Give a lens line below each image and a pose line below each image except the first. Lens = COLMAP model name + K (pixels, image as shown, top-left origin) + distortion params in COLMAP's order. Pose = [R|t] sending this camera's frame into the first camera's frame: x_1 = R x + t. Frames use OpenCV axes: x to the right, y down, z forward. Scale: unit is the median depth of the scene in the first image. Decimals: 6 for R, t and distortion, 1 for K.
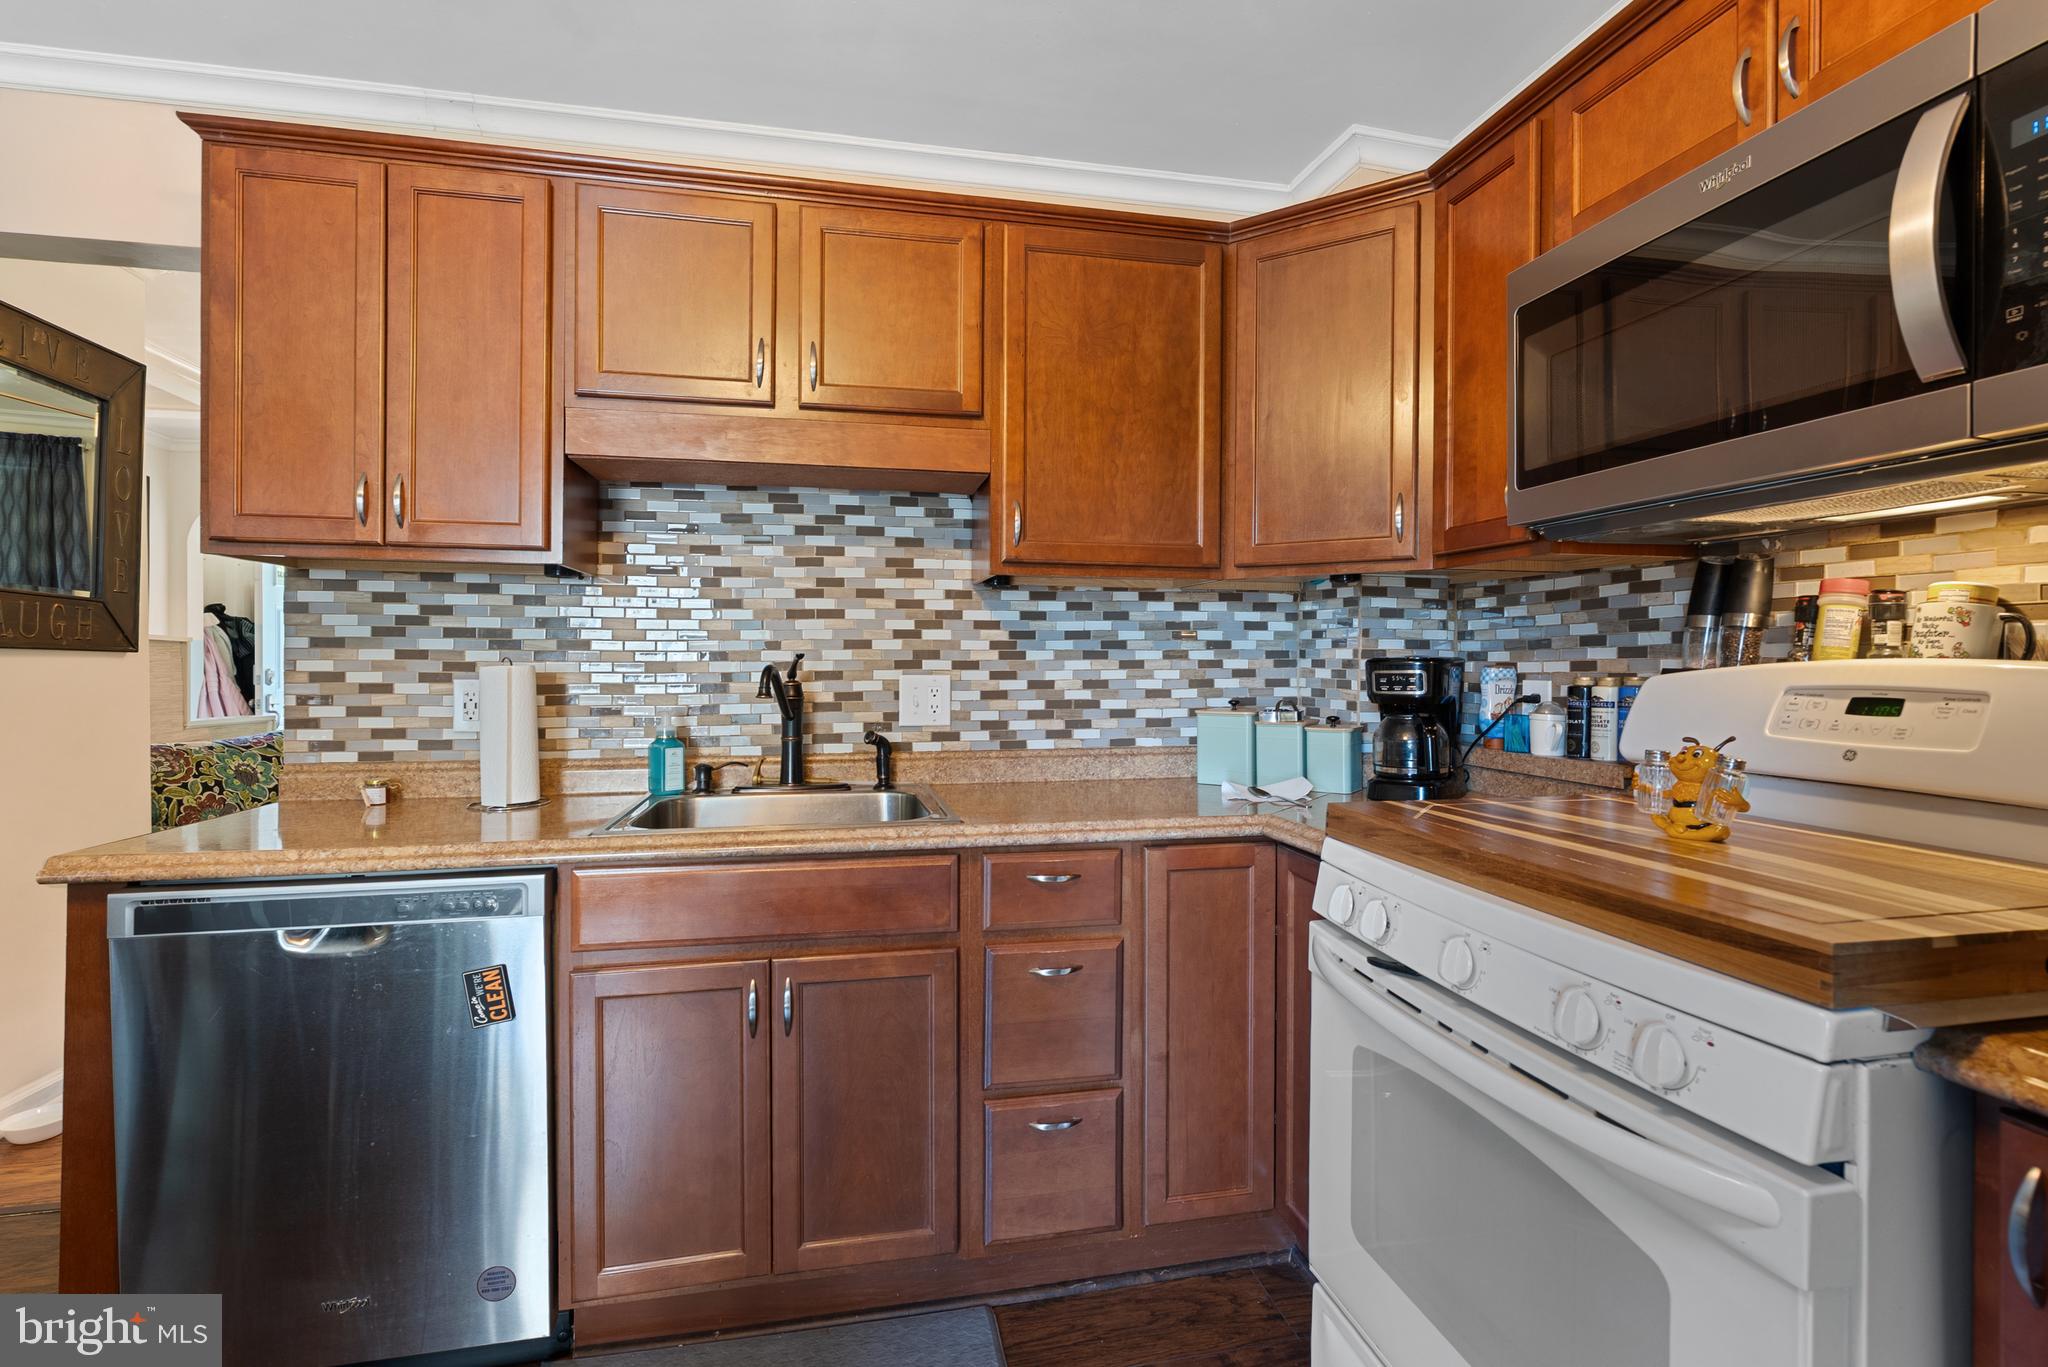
lens RADIAL K [[933.3, 0, 1025.0], [0, 933.3, 672.0], [0, 0, 1]] dist [-0.006073, 0.000681]
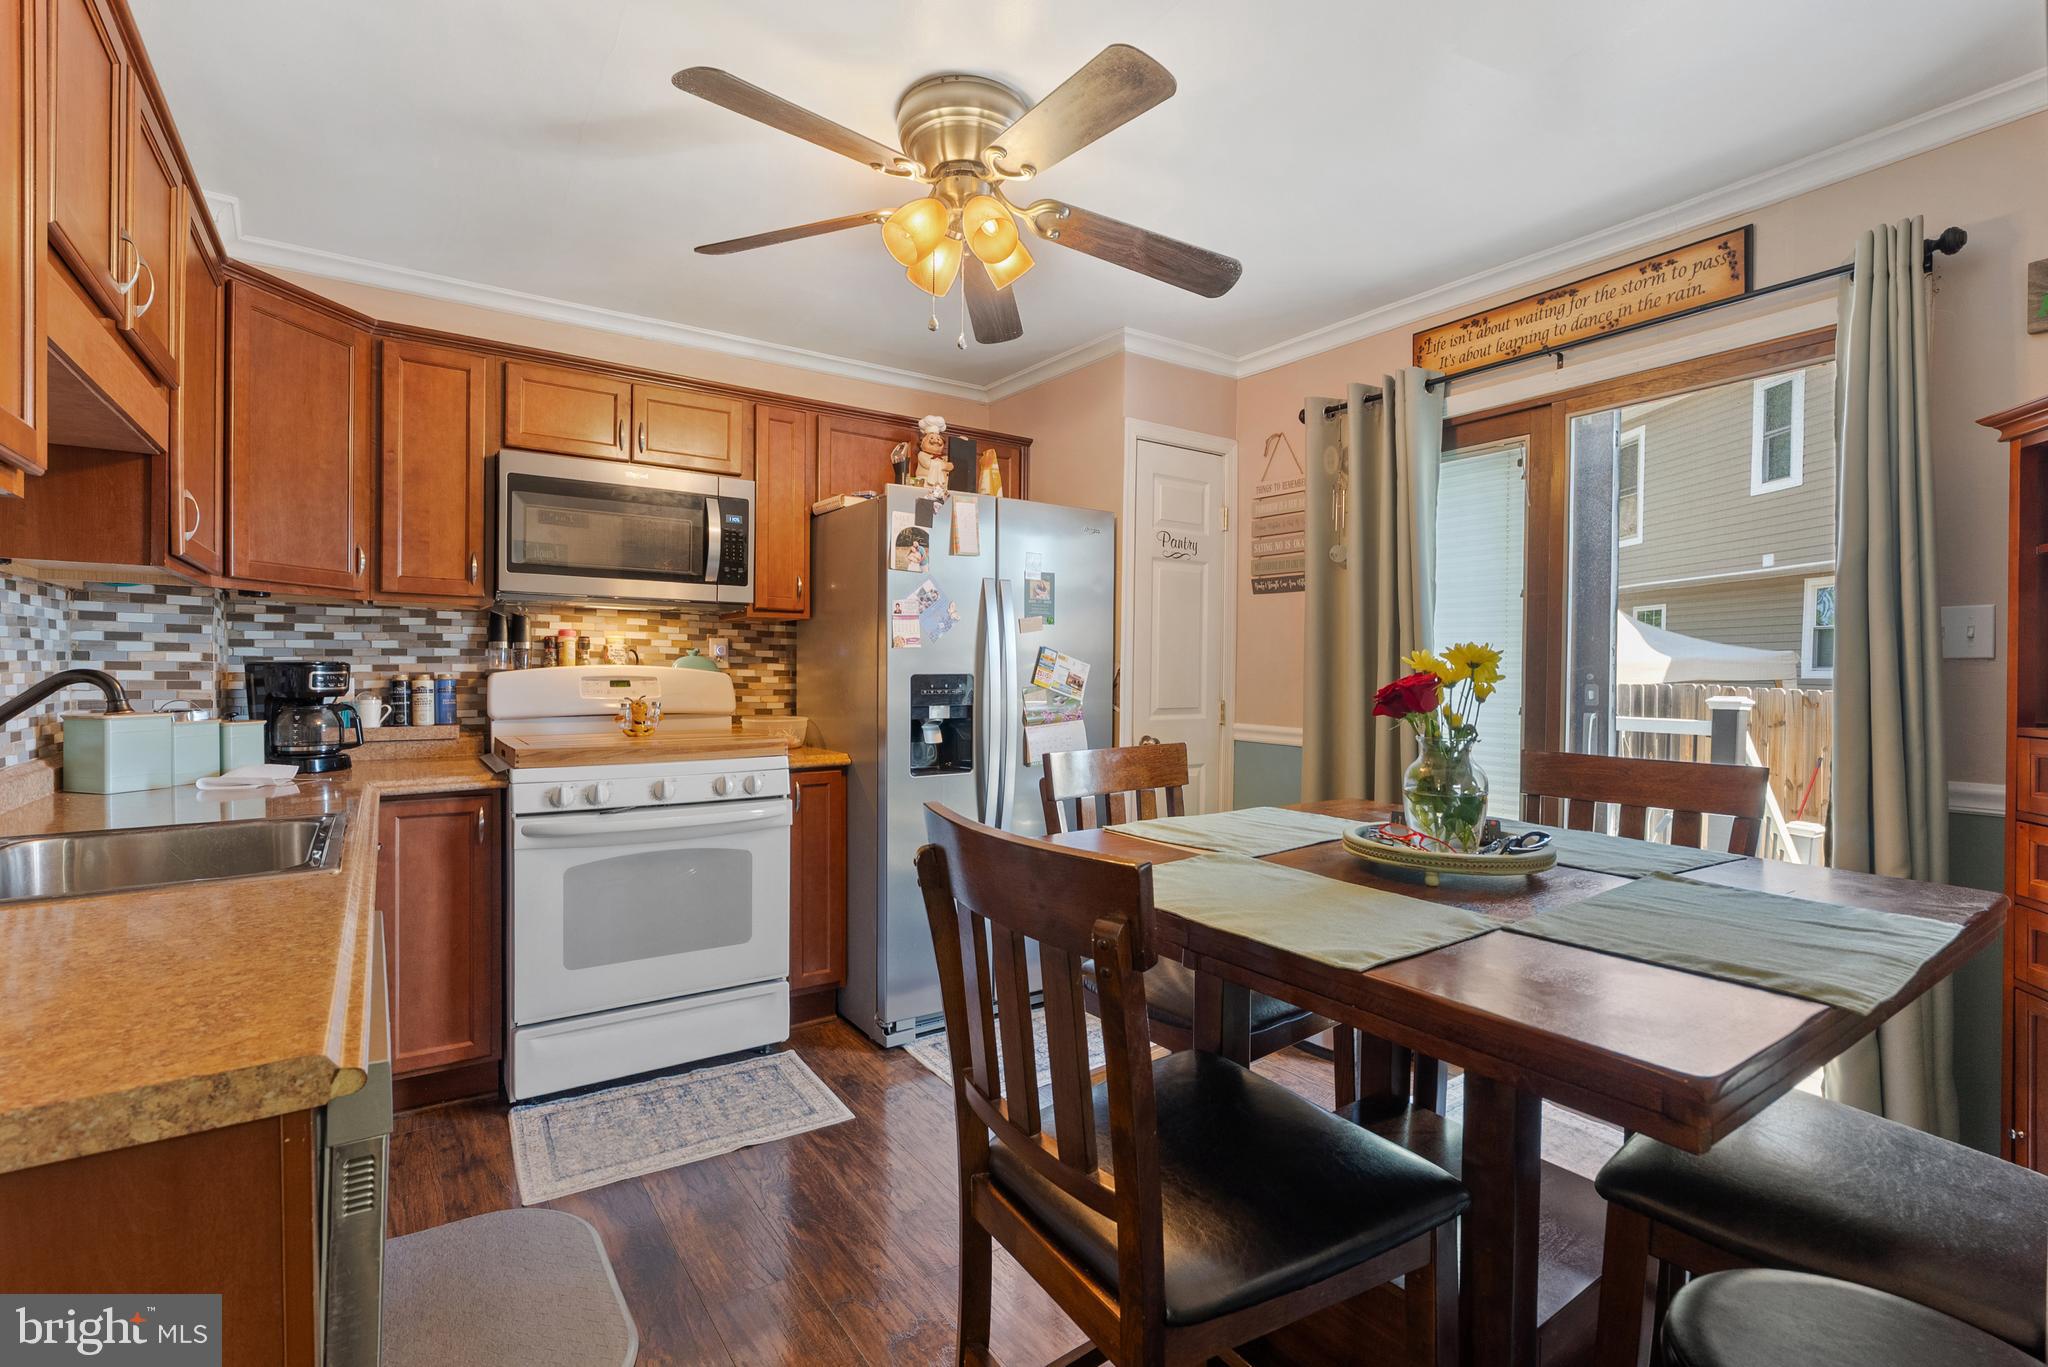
lens RADIAL K [[933.3, 0, 1012.3], [0, 933.3, 684.0], [0, 0, 1]] dist [-0.006073, 0.000681]
pose [[-0.379762, -0.017473, 0.924919, -1.253538], [0.004785, 0.999771, 0.020852, -0.006862], [-0.925072, 0.012345, -0.379592, 0.634047]]
